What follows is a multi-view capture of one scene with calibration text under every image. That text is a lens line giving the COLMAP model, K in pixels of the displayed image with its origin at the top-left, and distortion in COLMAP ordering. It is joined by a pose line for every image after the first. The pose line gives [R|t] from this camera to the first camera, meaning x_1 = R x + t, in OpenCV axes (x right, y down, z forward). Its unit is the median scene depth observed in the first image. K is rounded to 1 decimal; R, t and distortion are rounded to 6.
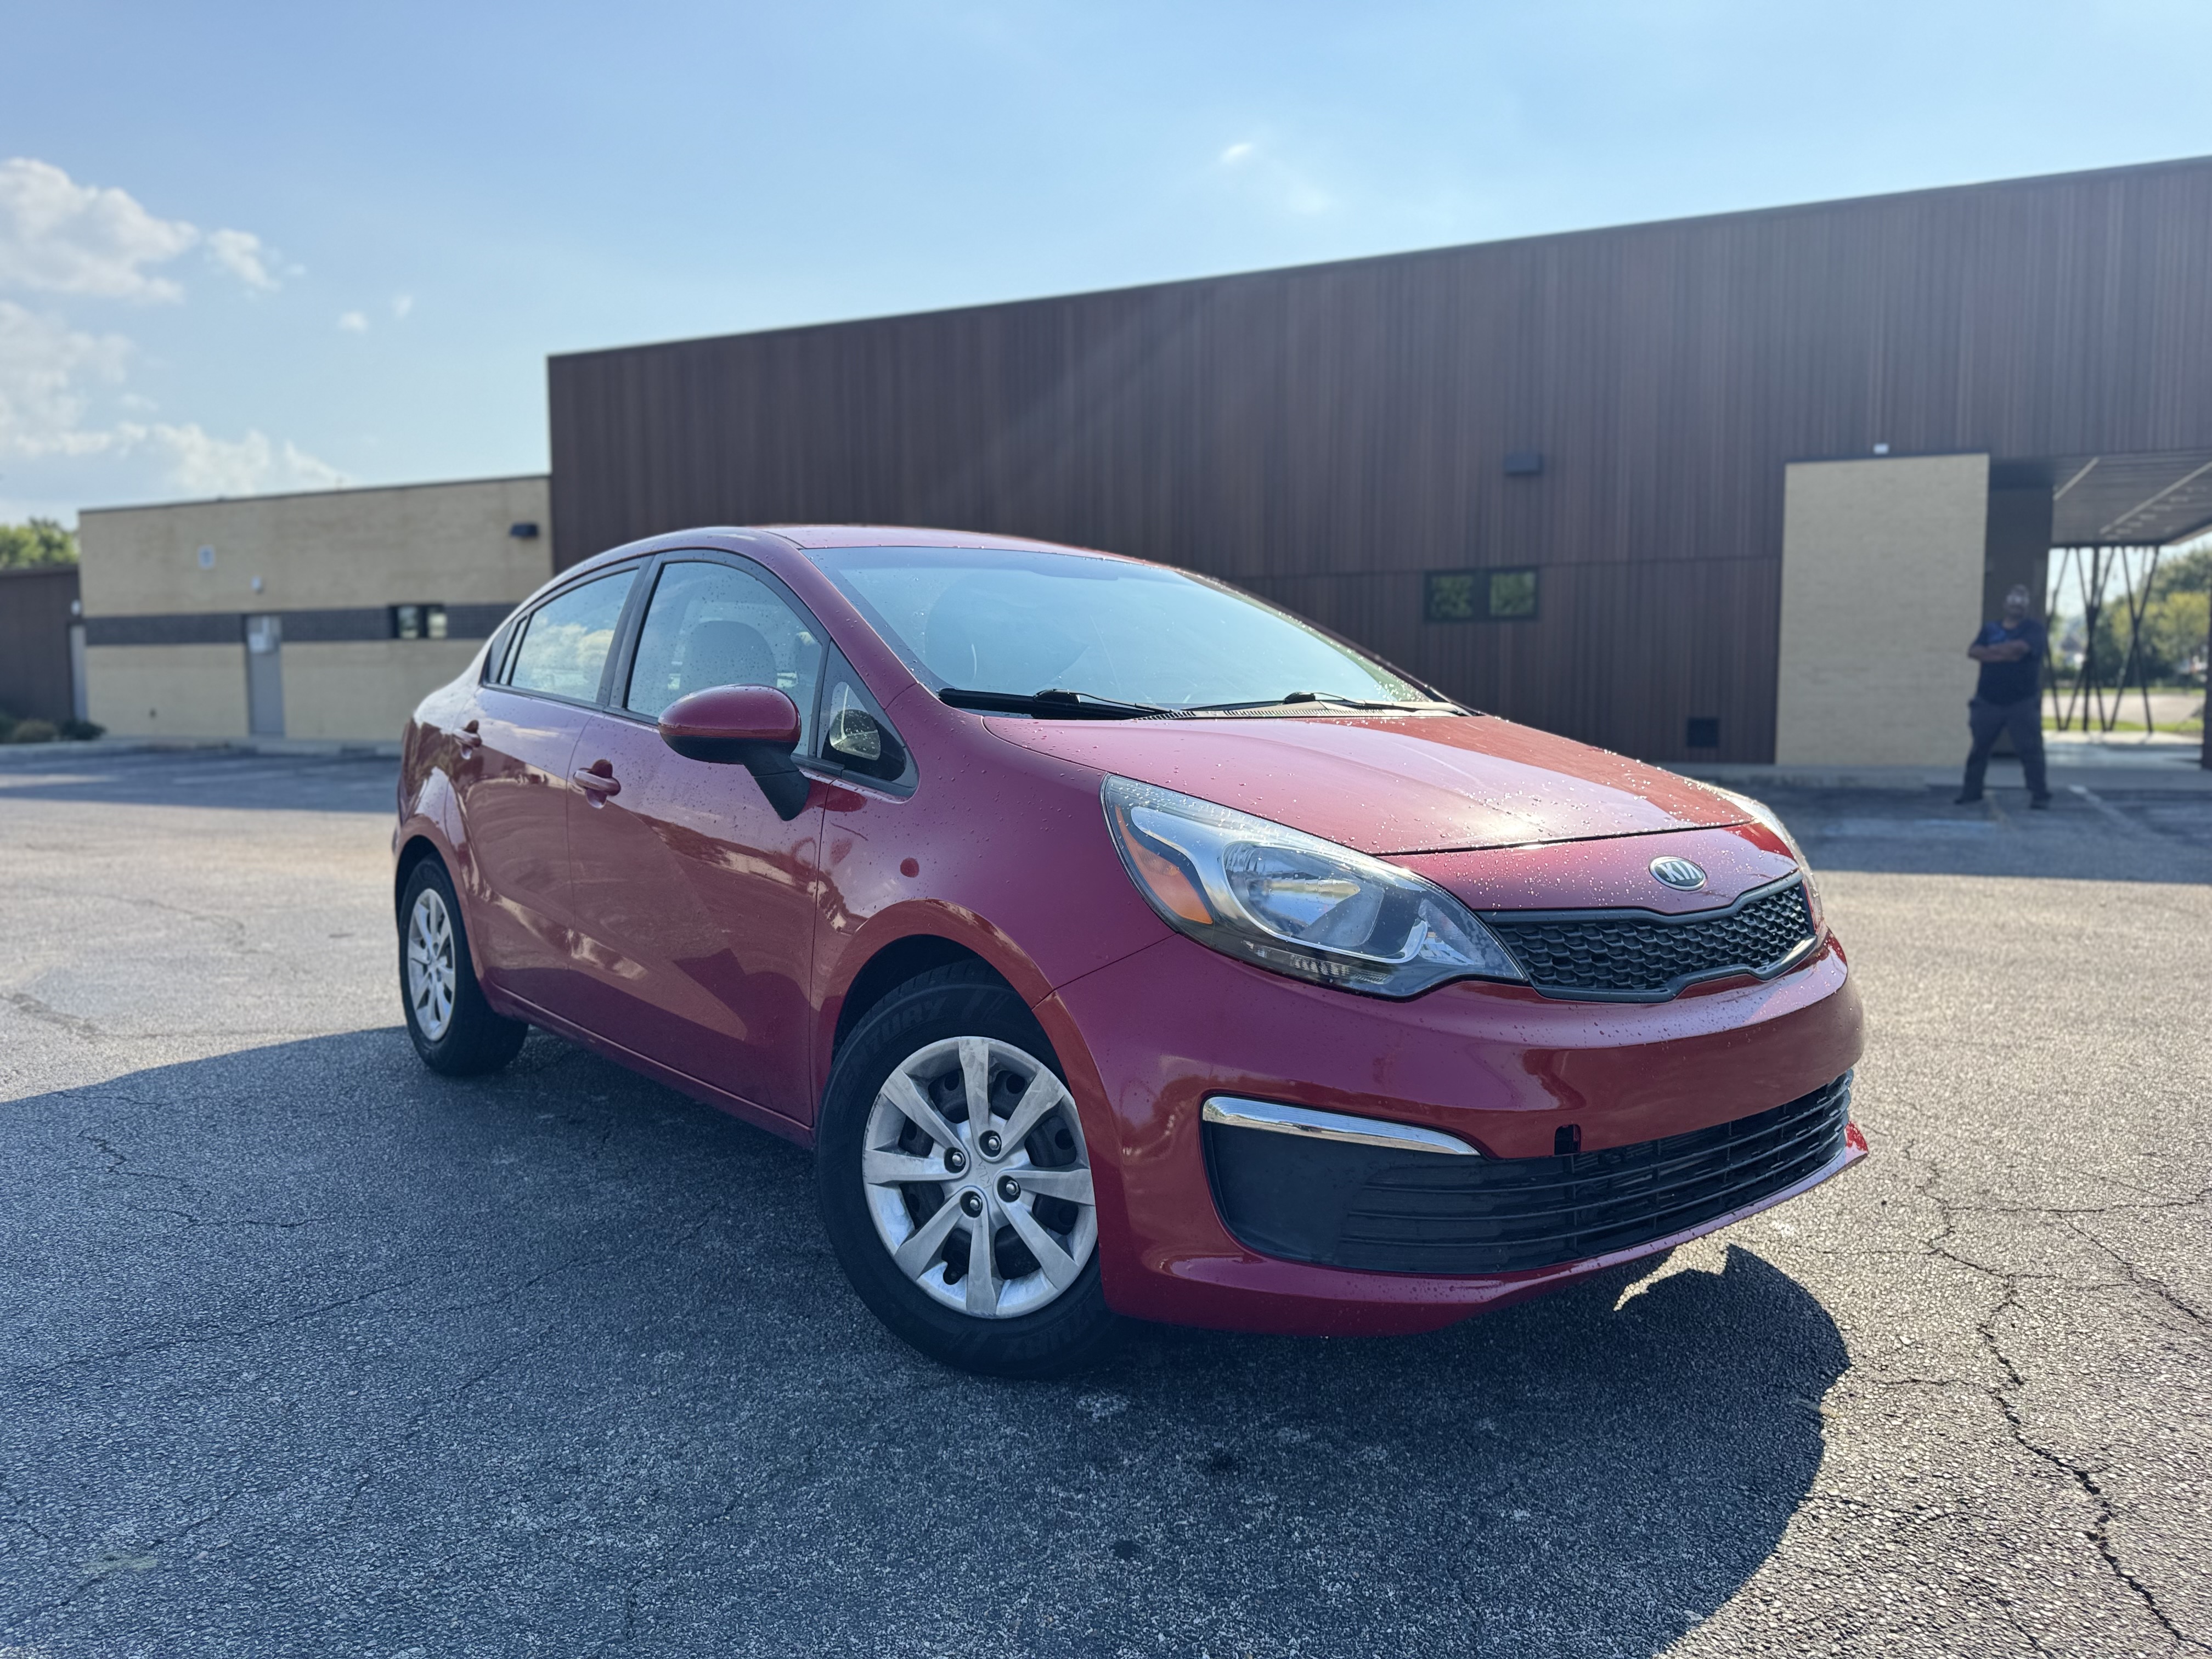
lens RADIAL K [[1555.3, 0, 1106.0], [0, 1555.3, 829.5], [0, 0, 1]] dist [0.005817, -0.054327]
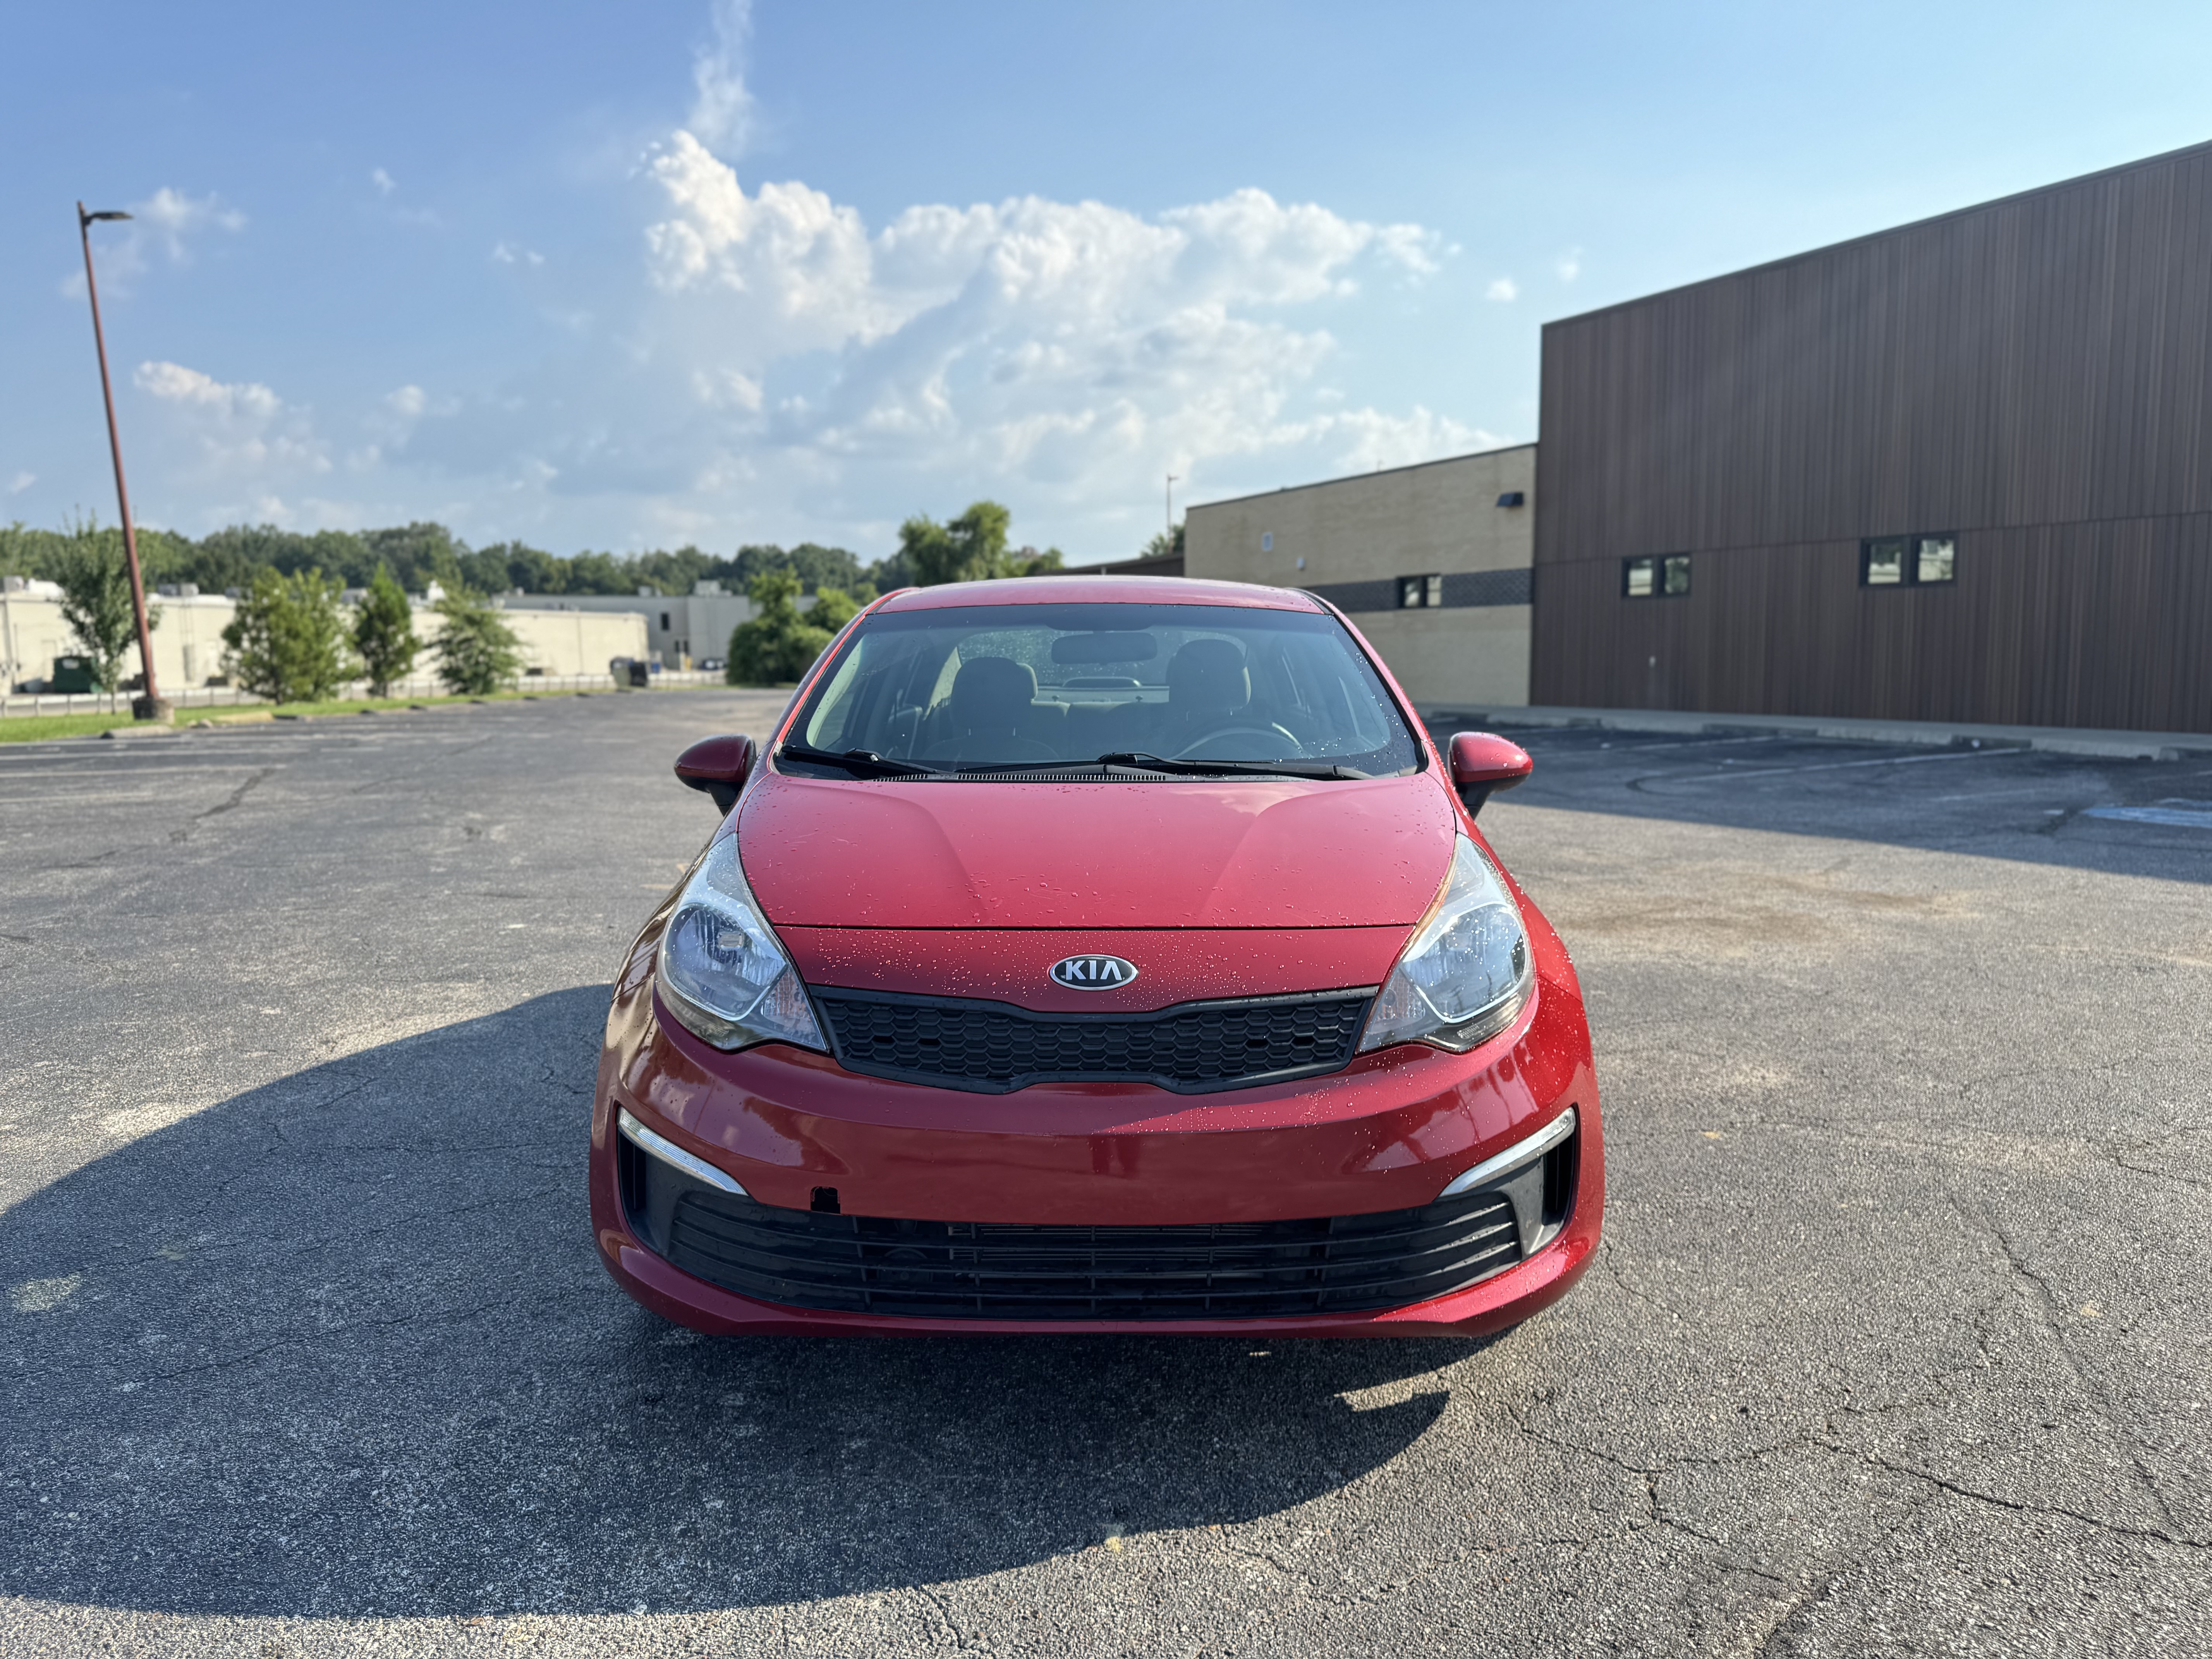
lens RADIAL K [[1562.6, 0, 1106.0], [0, 1562.6, 829.5], [0, 0, 1]] dist [0.048032, -0.064024]
pose [[0.760534, 0.059127, -0.646600, 0.109645], [-0.037731, 0.998187, 0.046898, -0.011916], [0.648201, -0.011270, 0.761386, 0.026112]]
